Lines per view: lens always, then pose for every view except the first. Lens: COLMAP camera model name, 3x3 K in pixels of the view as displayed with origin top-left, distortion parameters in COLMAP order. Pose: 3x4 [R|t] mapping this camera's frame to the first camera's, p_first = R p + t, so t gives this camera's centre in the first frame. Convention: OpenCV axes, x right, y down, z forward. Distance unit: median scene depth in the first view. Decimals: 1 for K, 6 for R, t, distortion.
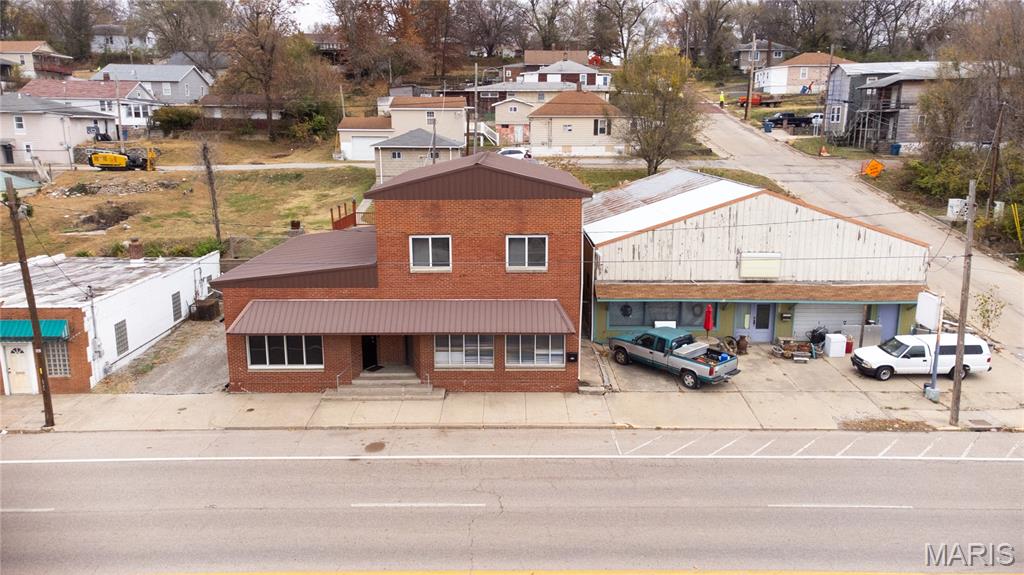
lens RADIAL K [[753.9, 0, 510.9], [0, 753.9, 292.0], [0, 0, 1]] dist [0.031148, 0.010342]
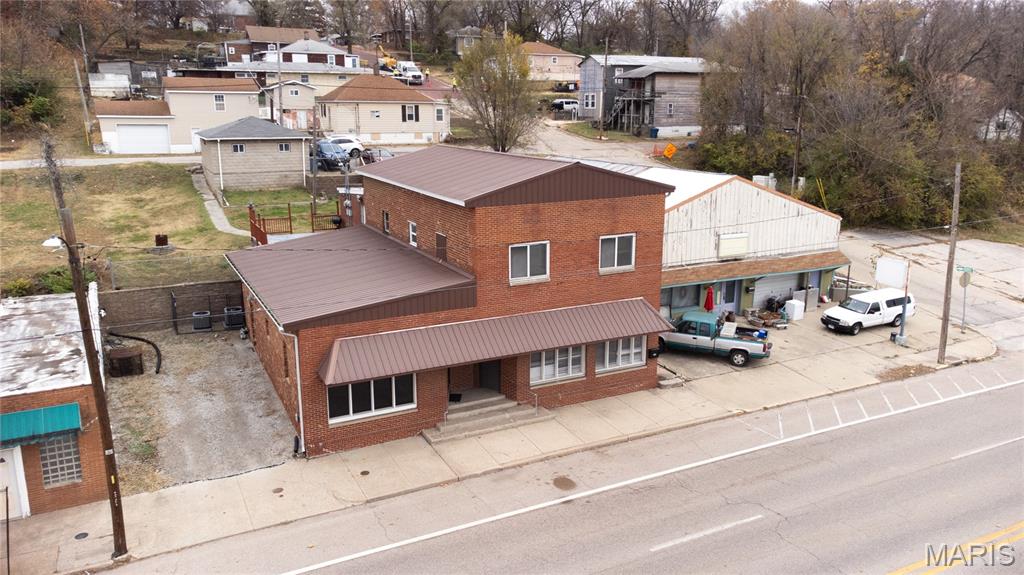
lens RADIAL K [[753.9, 0, 508.0], [0, 753.9, 288.5], [0, 0, 1]] dist [0.031148, 0.010342]
pose [[0.892915, -0.105391, 0.437717, -0.512181], [0.096341, 0.994423, 0.042900, -0.059193], [-0.439798, 0.003864, 0.898089, 0.186348]]
